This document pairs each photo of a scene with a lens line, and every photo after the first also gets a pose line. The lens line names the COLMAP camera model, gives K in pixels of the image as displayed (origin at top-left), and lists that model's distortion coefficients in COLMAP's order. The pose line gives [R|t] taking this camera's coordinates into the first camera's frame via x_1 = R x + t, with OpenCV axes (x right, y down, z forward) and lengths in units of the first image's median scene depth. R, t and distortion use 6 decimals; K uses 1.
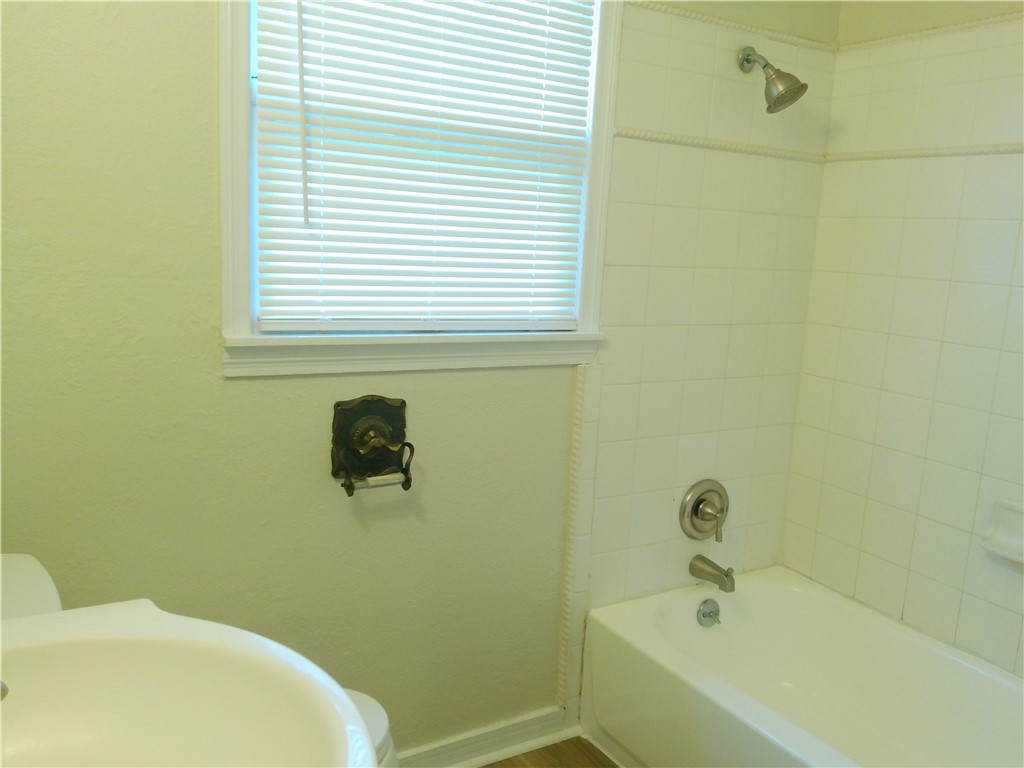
lens RADIAL K [[830.6, 0, 513.0], [0, 830.6, 384.5], [0, 0, 1]] dist [0.075376, -0.139298]
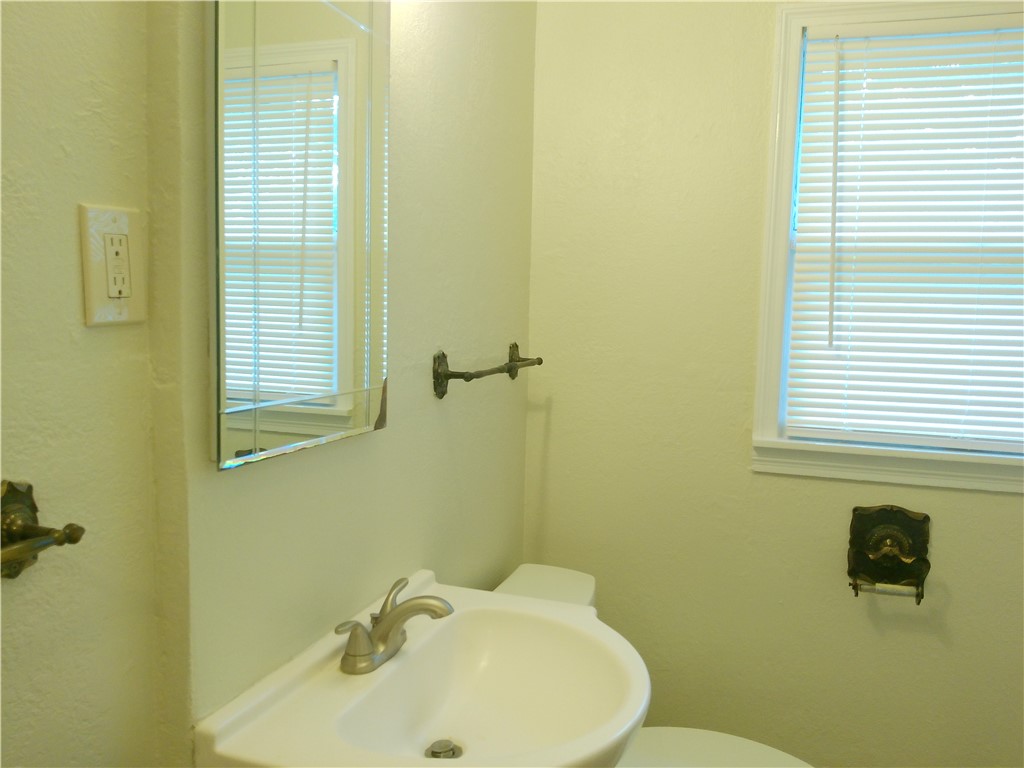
lens RADIAL K [[830.6, 0, 515.1], [0, 830.6, 386.0], [0, 0, 1]] dist [0.075376, -0.139298]
pose [[0.647295, 0.026336, -0.761785, 0.334188], [-0.124119, 0.989706, -0.071250, -0.001938], [0.752066, 0.140671, 0.643900, -0.060373]]
